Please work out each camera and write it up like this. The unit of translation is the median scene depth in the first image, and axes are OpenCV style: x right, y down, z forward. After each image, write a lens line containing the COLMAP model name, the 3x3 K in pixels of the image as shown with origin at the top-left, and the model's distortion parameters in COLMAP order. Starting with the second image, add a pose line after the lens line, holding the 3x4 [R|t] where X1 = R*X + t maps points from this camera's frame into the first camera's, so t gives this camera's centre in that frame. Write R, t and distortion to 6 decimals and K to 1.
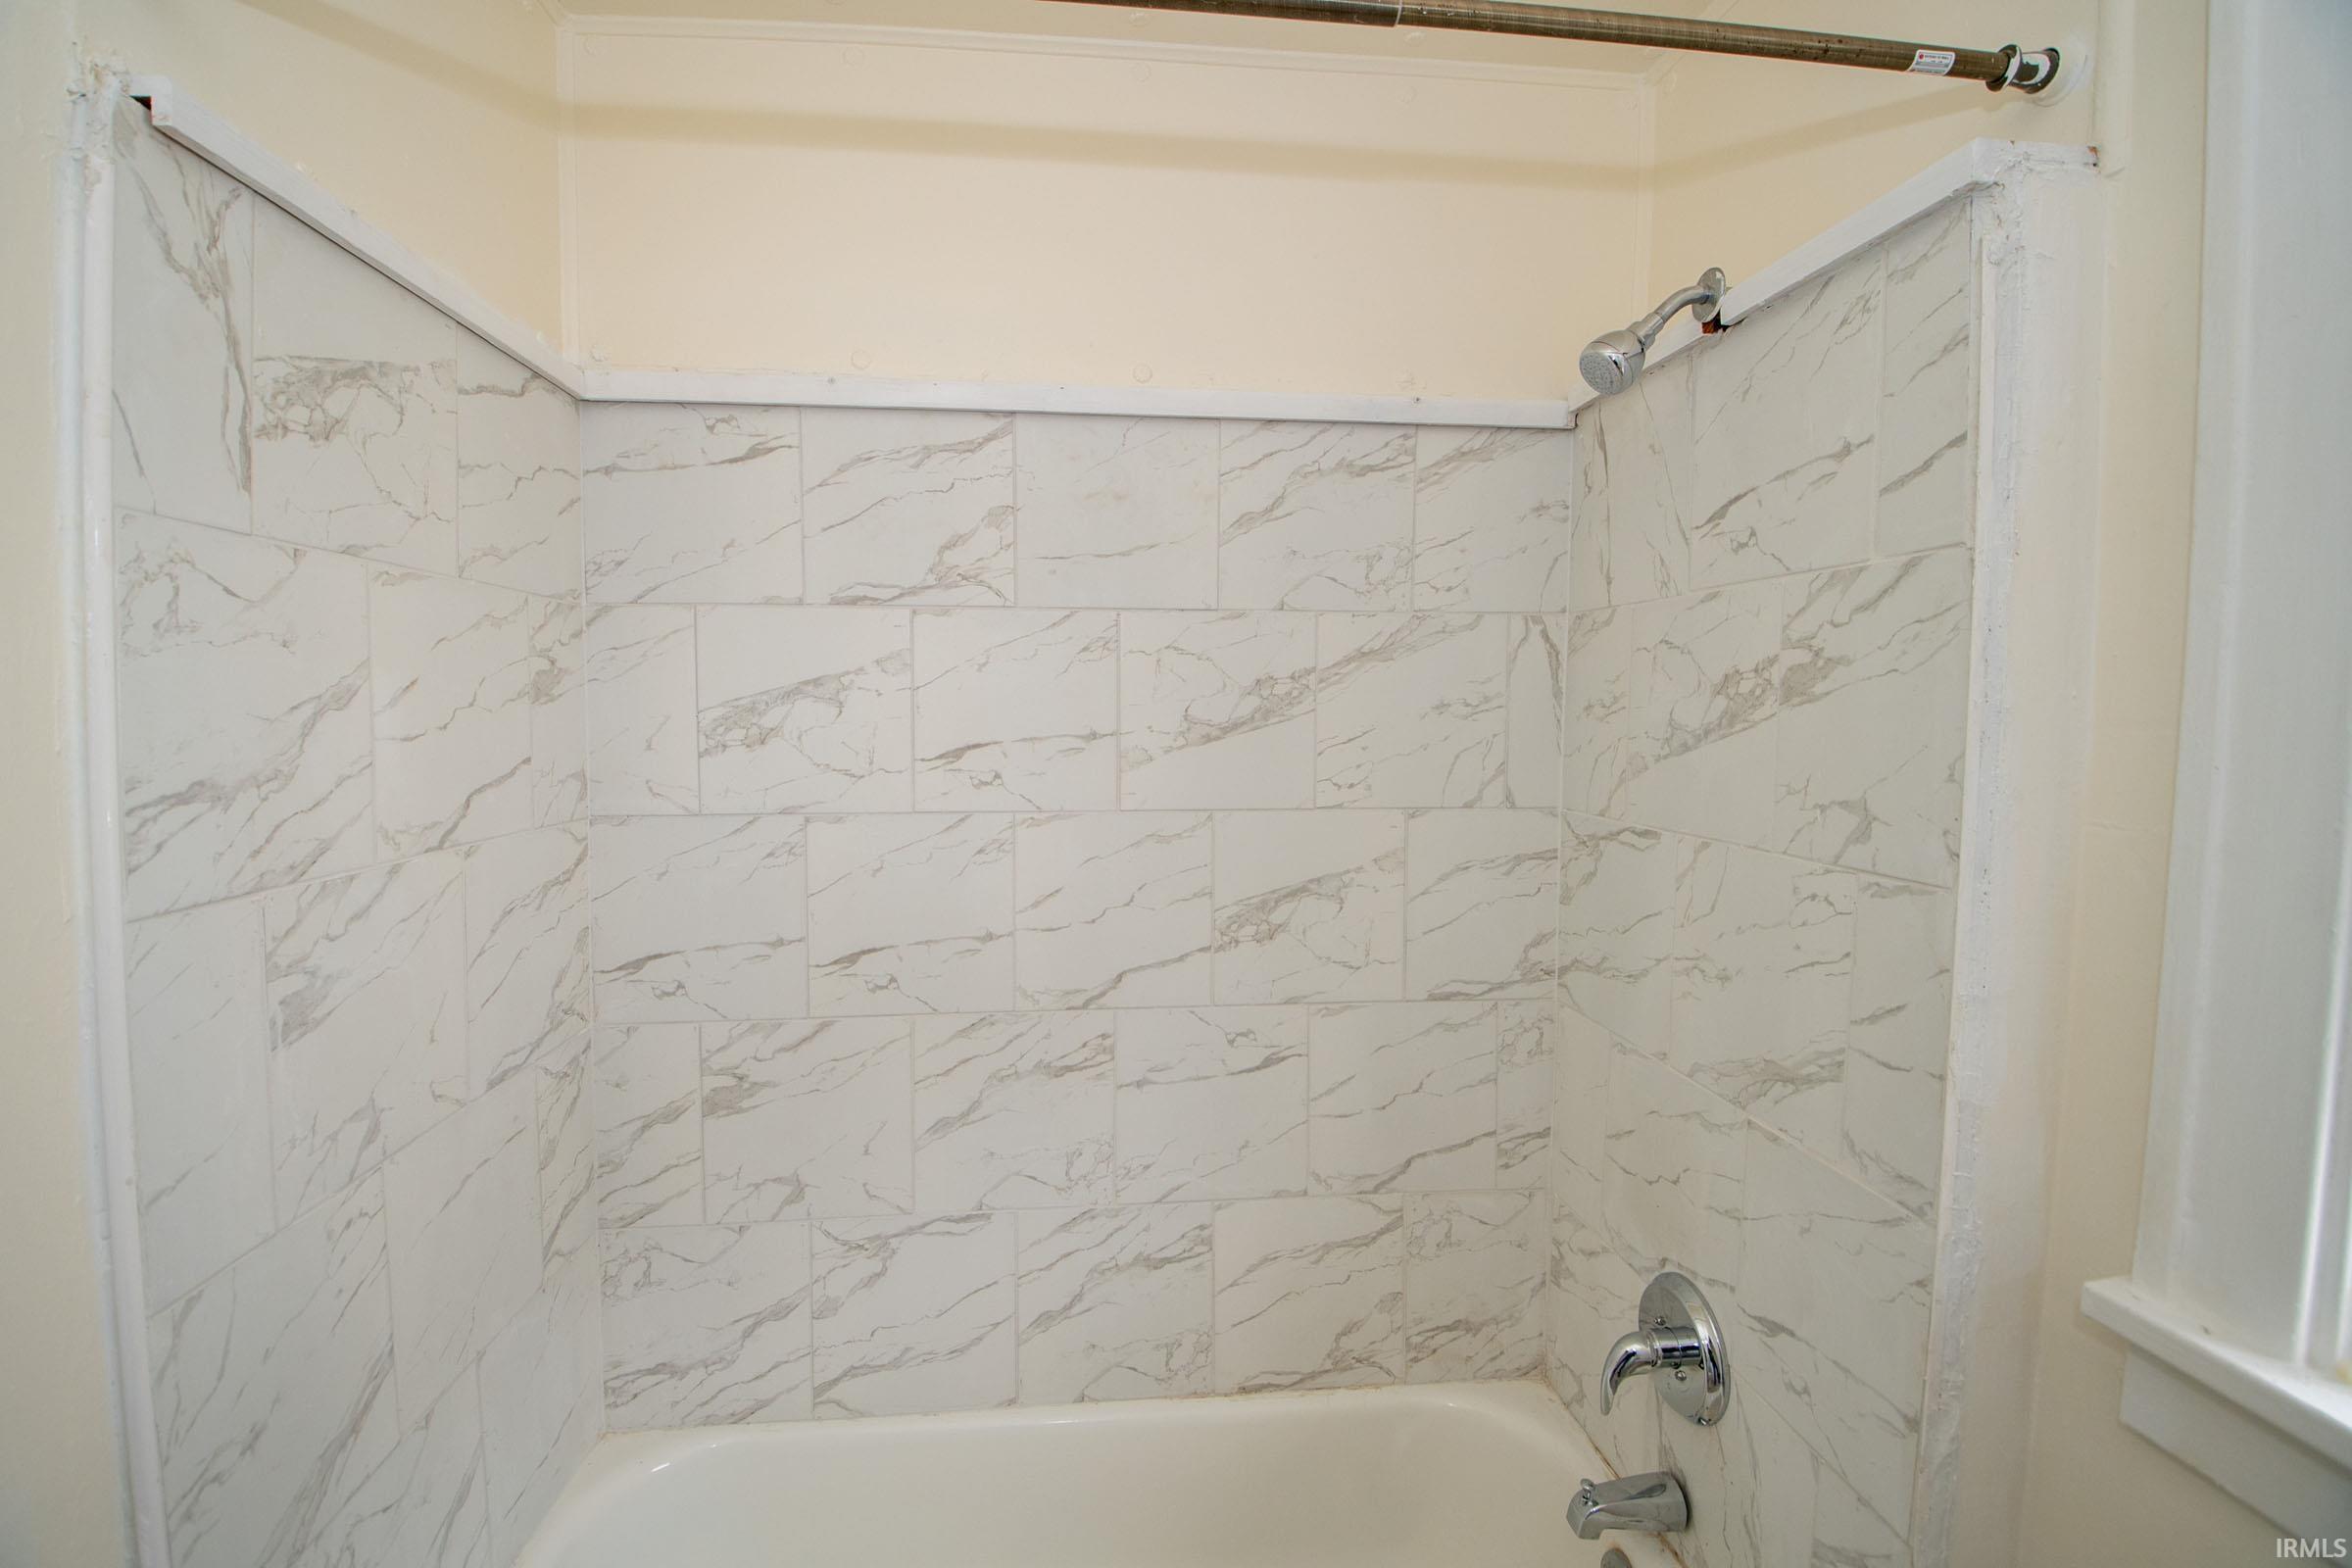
lens RADIAL K [[1017.1, 0, 1171.8], [0, 1017.1, 765.8], [0, 0, 1]] dist [0.031255, -0.051448]
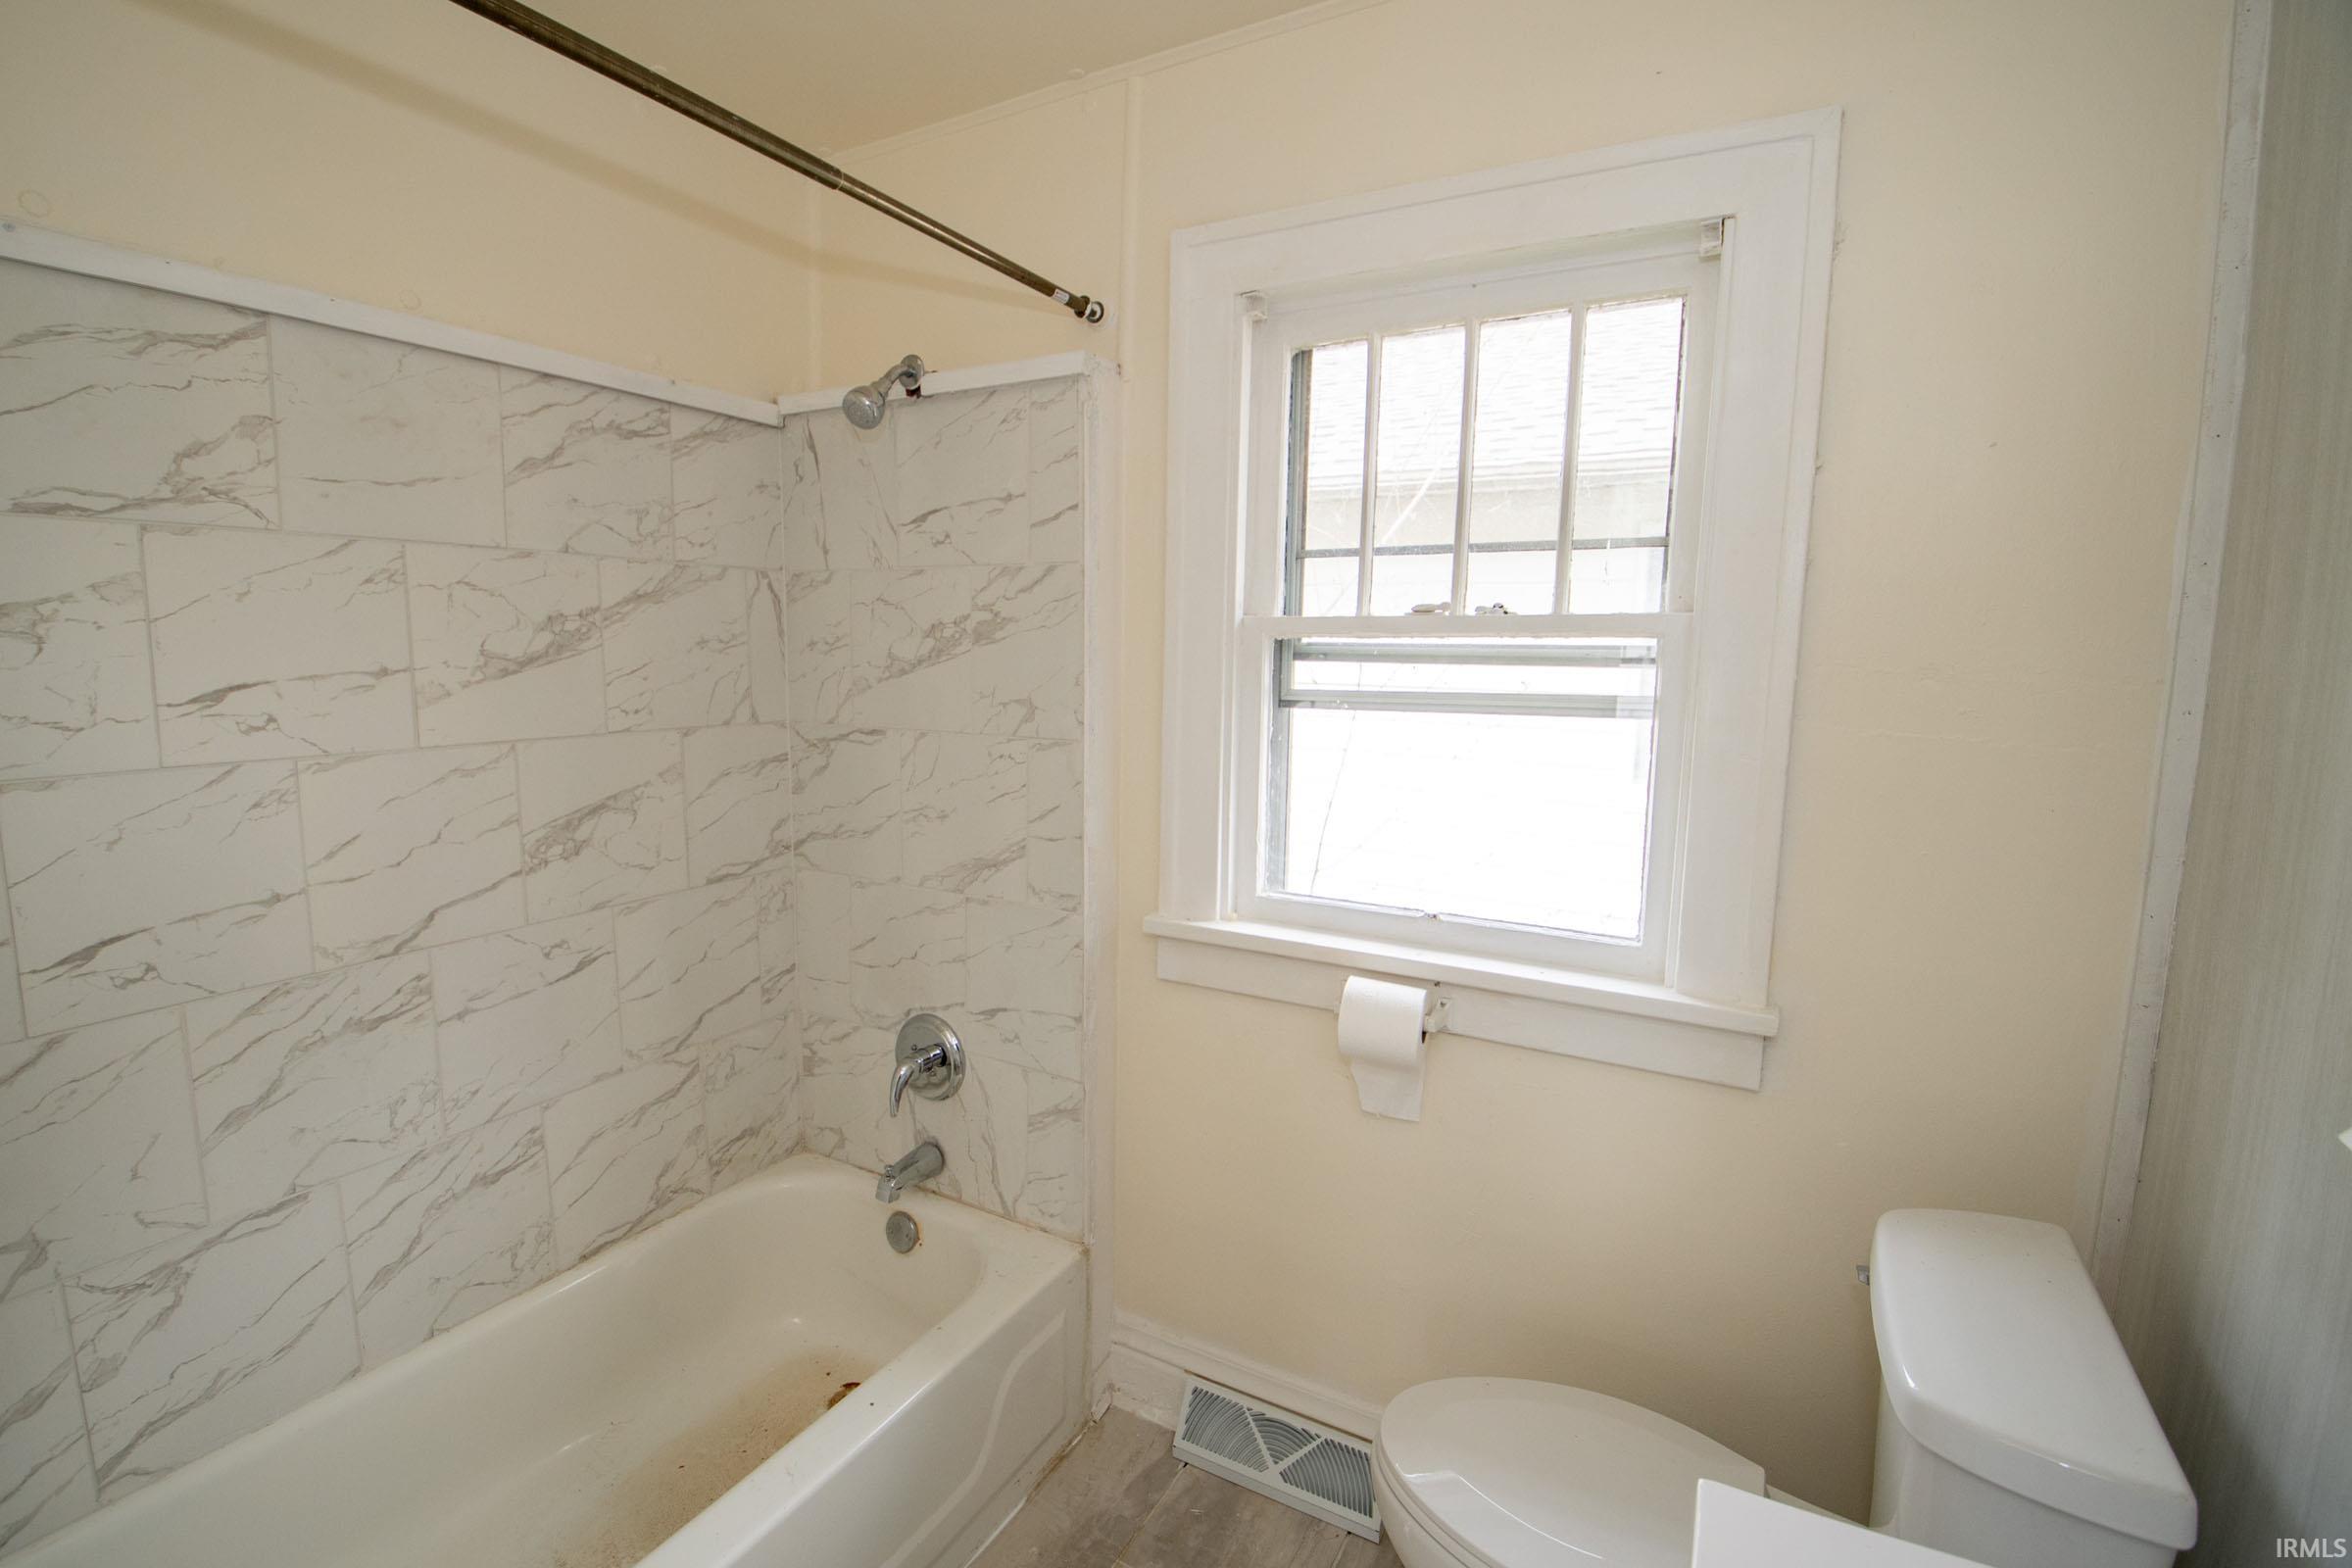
lens RADIAL K [[1021.6, 0, 1162.2], [0, 1021.6, 768.2], [0, 0, 1]] dist [0.002885, -0.020464]
pose [[0.571290, -0.094624, 0.815276, -0.442232], [0.037787, 0.995311, 0.089041, 0.003077], [-0.819878, -0.020062, 0.572186, -0.150100]]
